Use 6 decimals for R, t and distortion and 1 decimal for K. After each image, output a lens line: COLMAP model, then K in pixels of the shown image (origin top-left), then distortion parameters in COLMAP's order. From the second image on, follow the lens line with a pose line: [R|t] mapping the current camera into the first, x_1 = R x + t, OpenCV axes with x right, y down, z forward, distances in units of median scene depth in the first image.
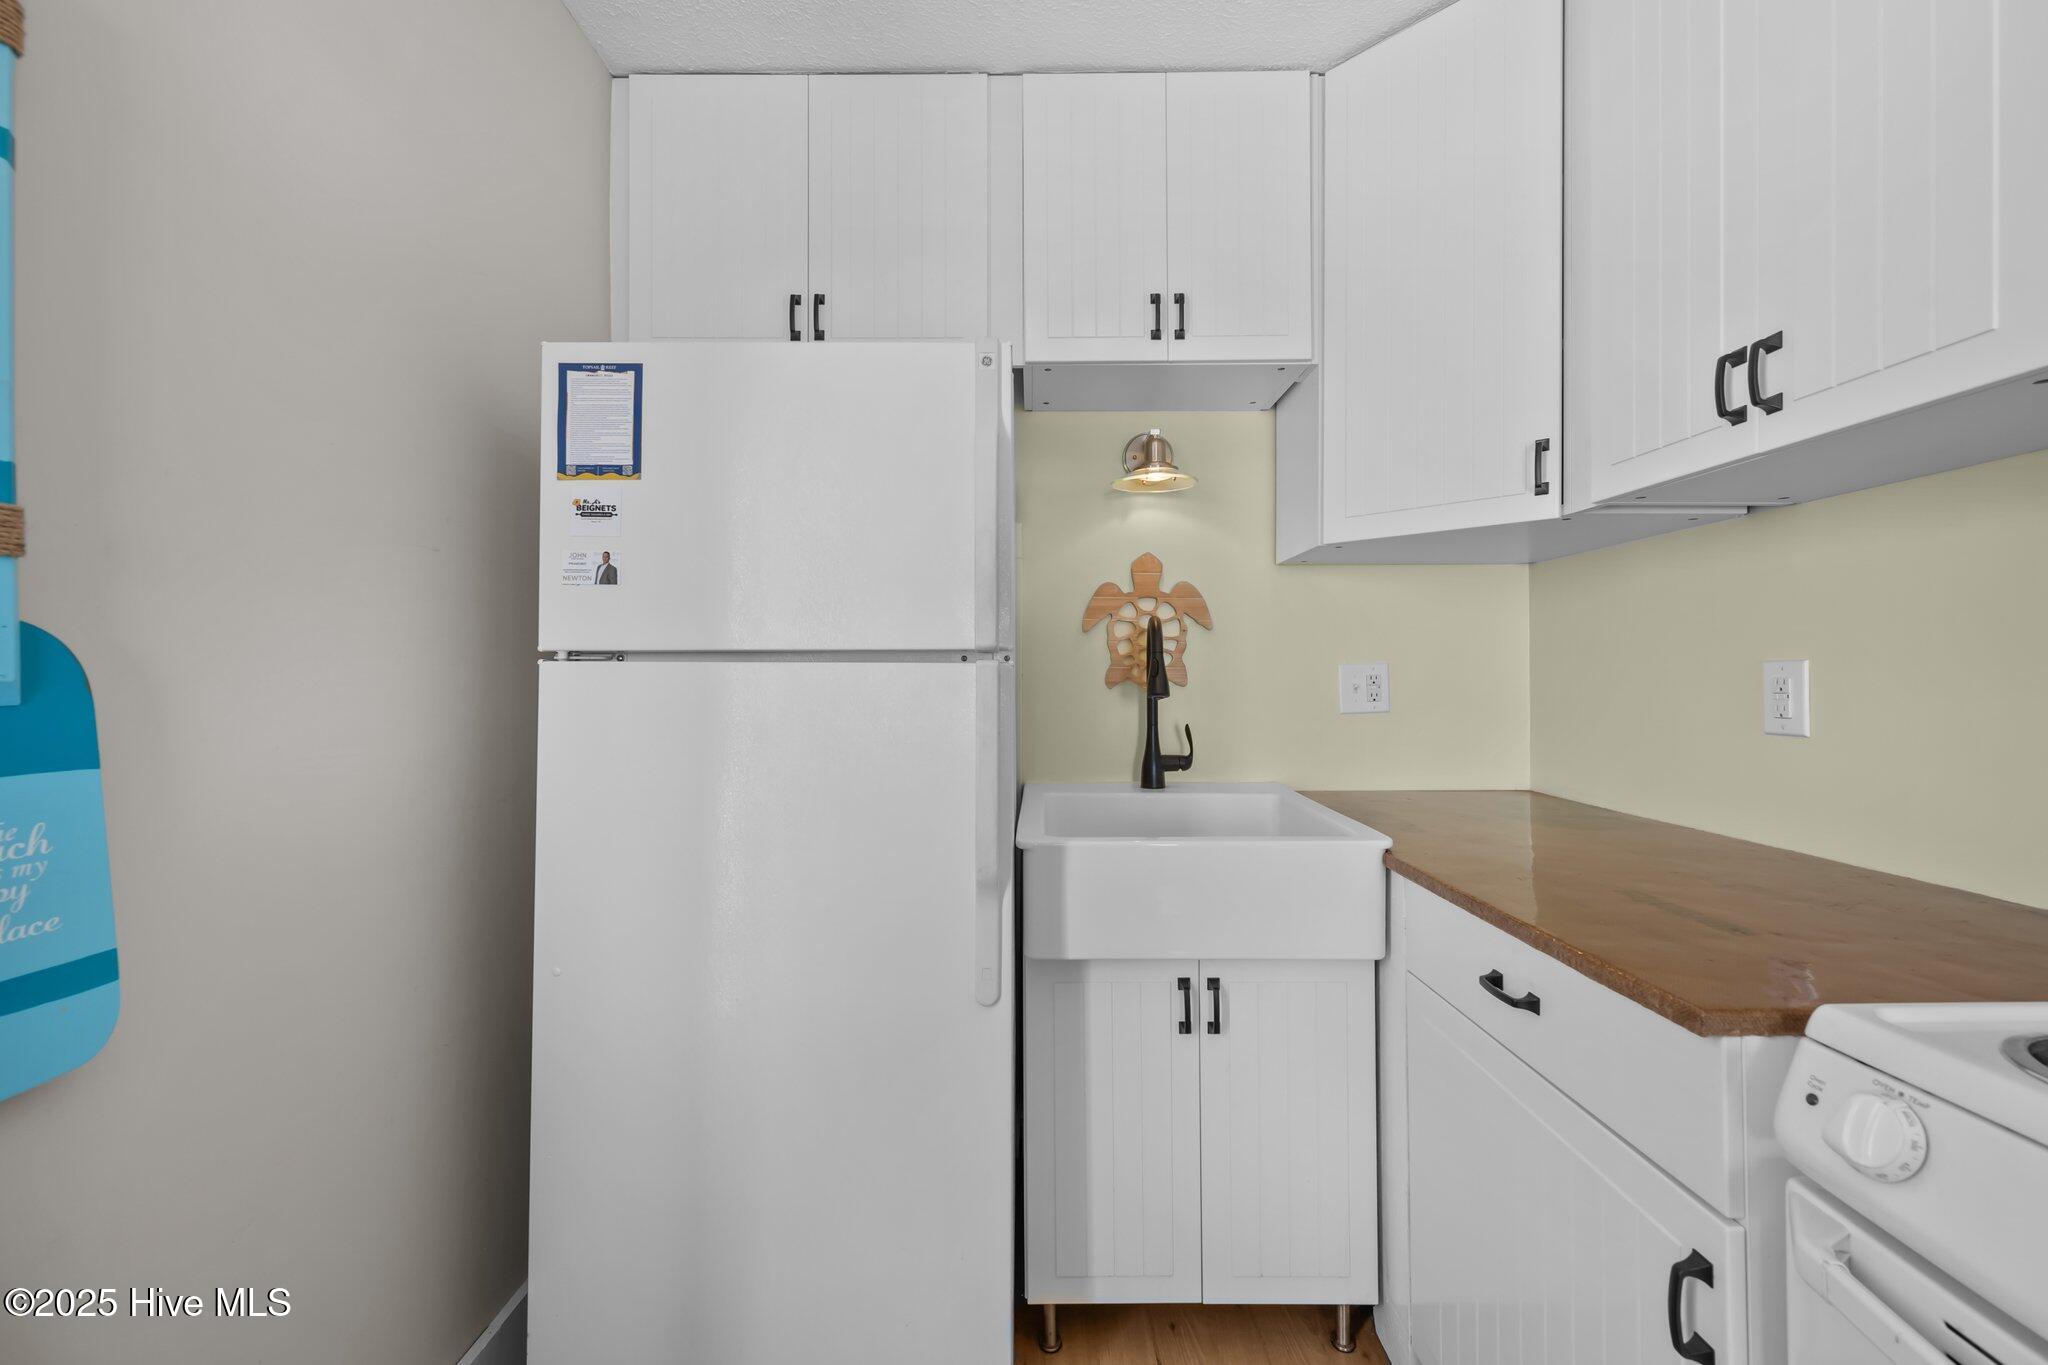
lens RADIAL K [[811.3, 0, 1027.2], [0, 811.3, 667.4], [0, 0, 1]] dist [0.000135, 0.000575]
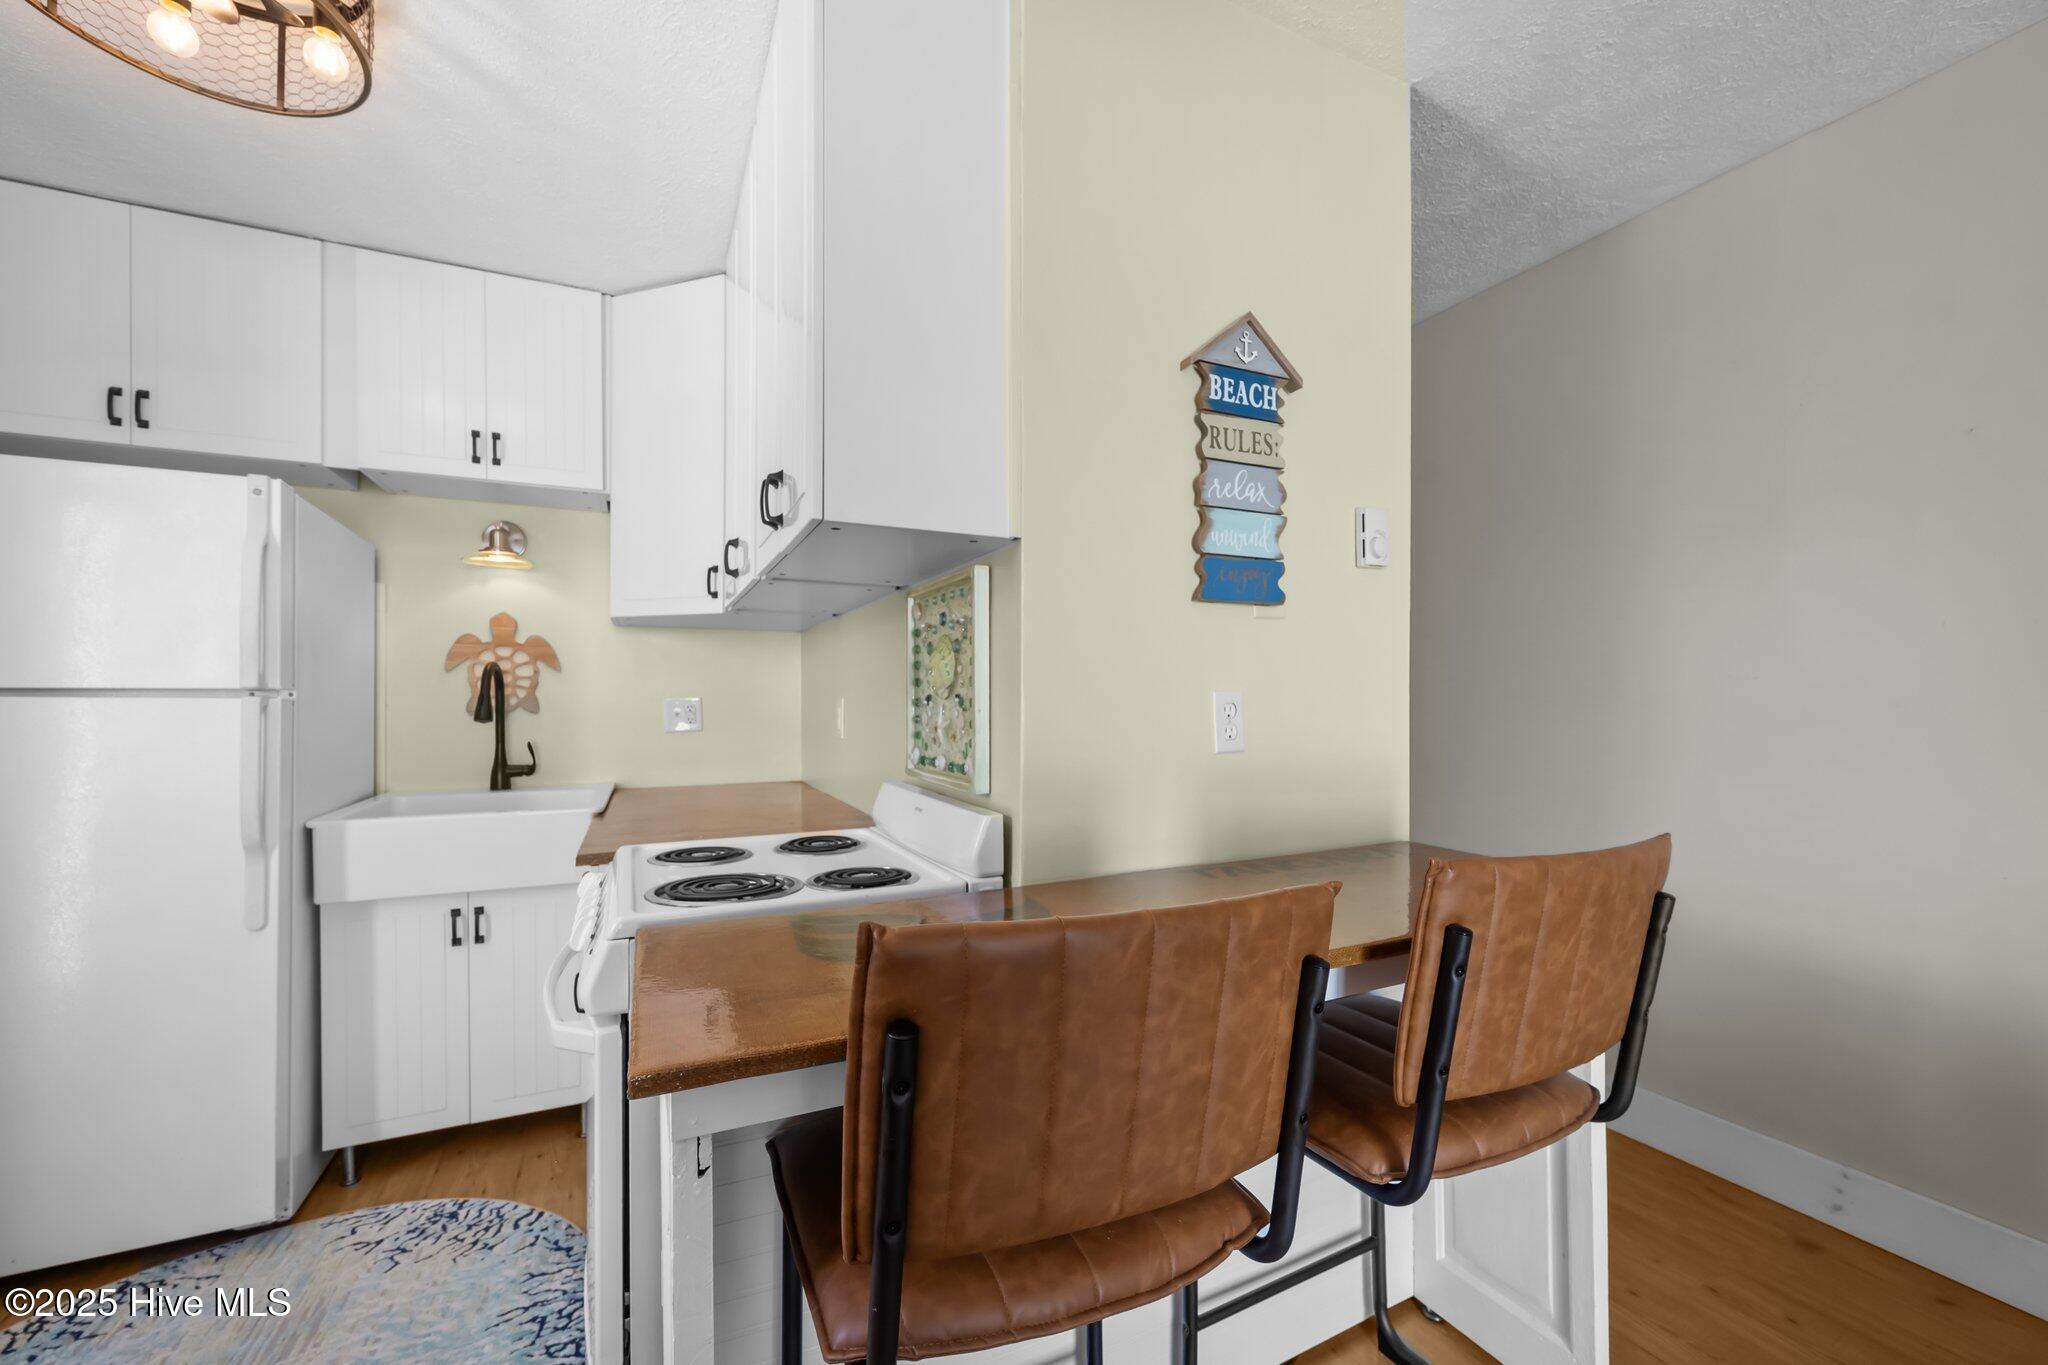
lens RADIAL K [[811.3, 0, 1026.1], [0, 811.3, 700.1], [0, 0, 1]] dist [0.000135, 0.000575]
pose [[0.901536, 0.001915, 0.432700, 0.492026], [-0.005283, 0.999964, 0.006581, -0.017008], [-0.432672, -0.008219, 0.901514, -0.800157]]
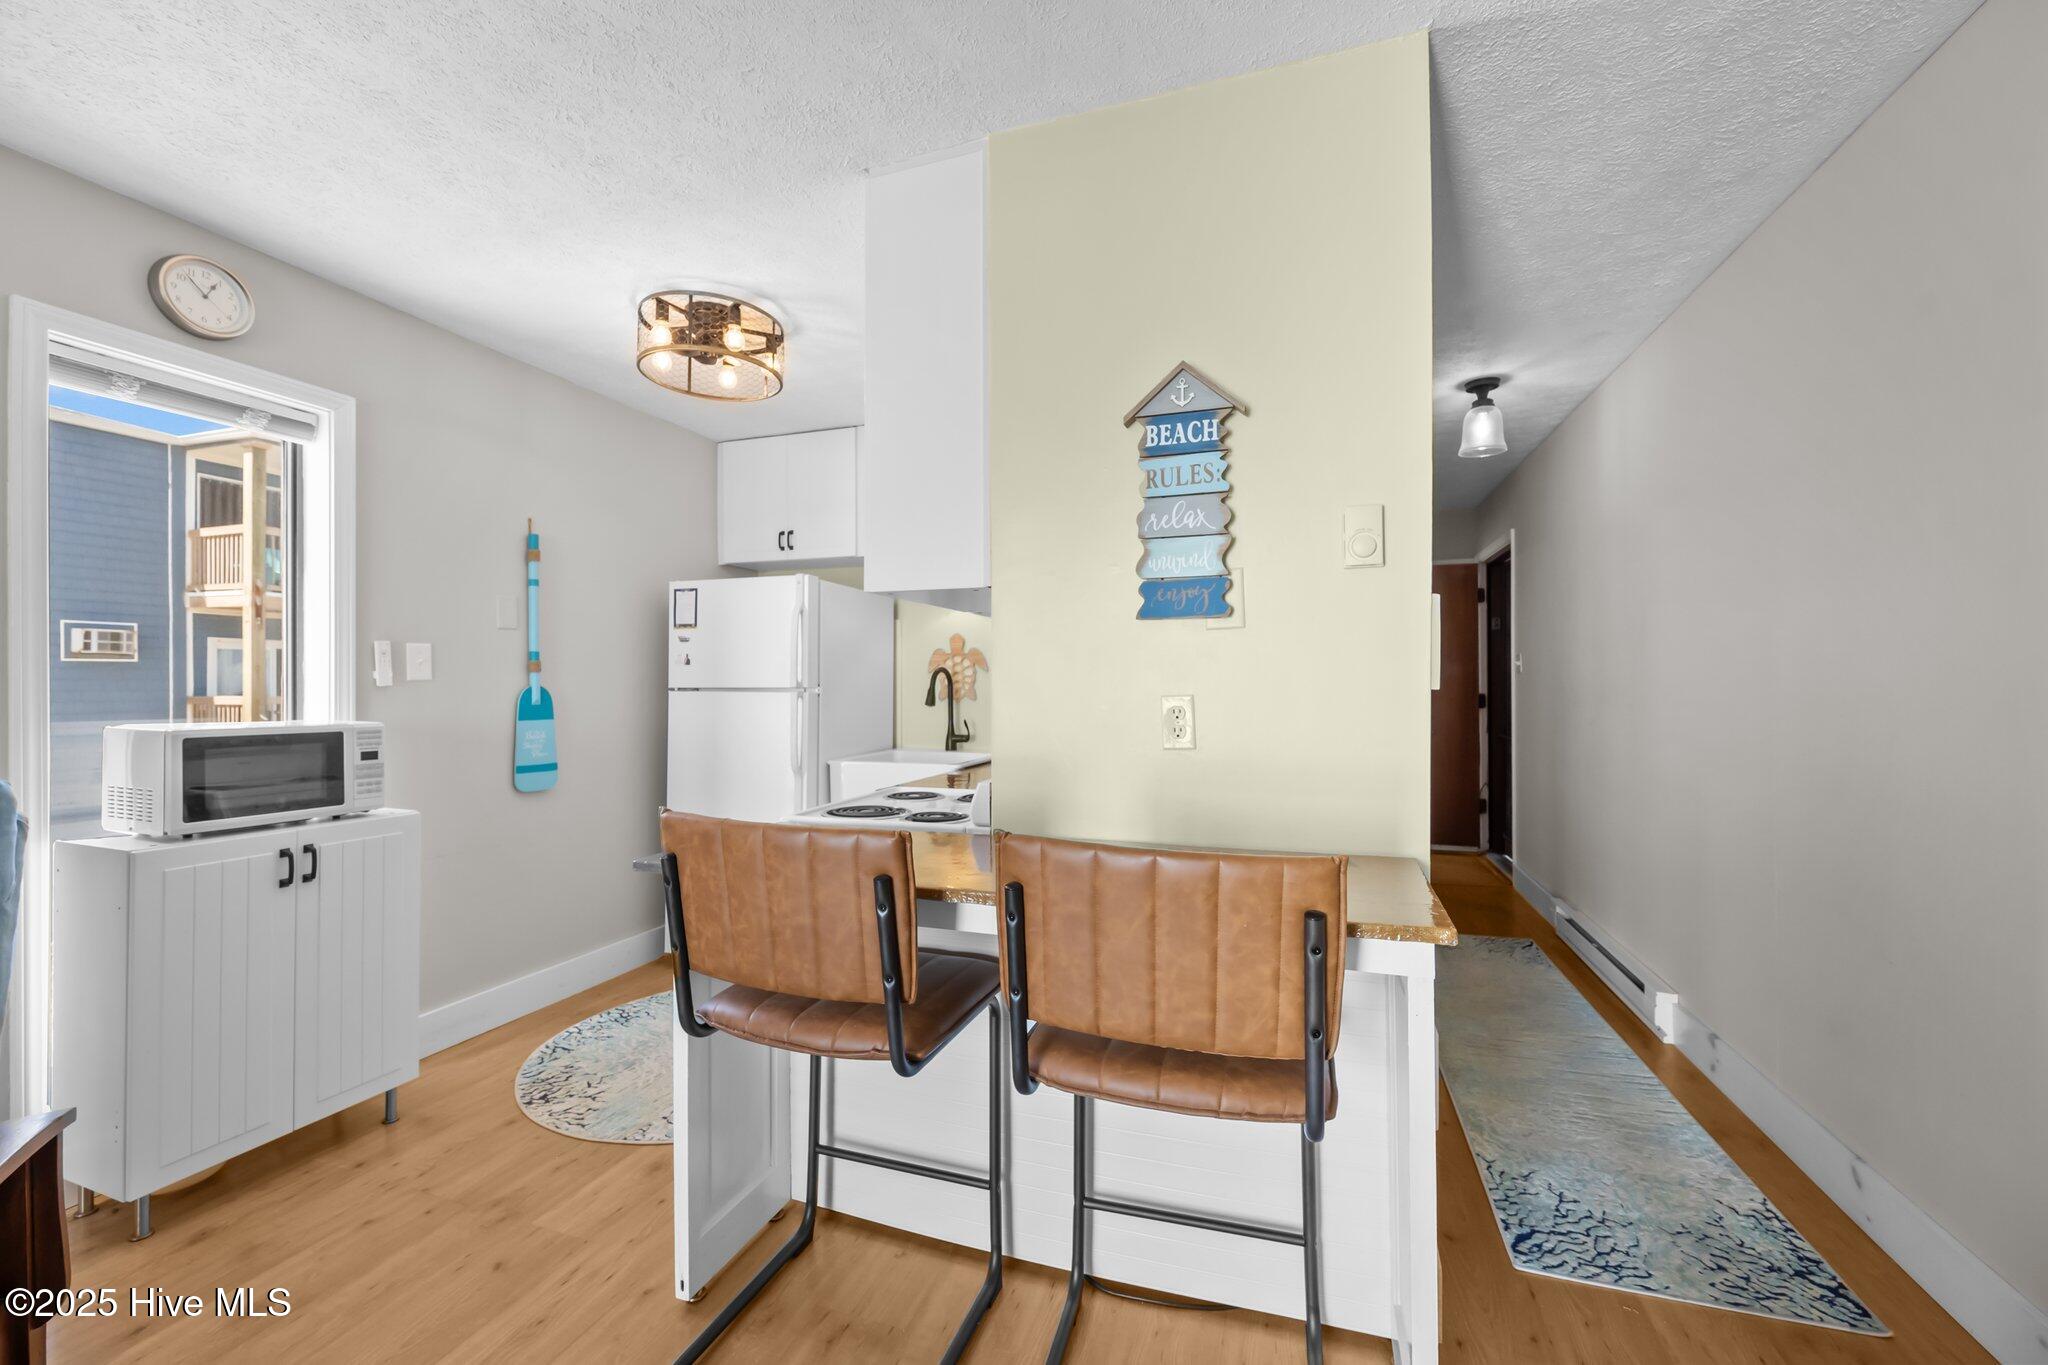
lens RADIAL K [[811.3, 0, 1024.7], [0, 811.3, 685.3], [0, 0, 1]] dist [0.000135, 0.000575]
pose [[0.945851, 0.001676, -0.324597, 1.354898], [0.002243, 0.999929, 0.011699, -0.052890], [0.324593, -0.011794, 0.945780, -1.170827]]
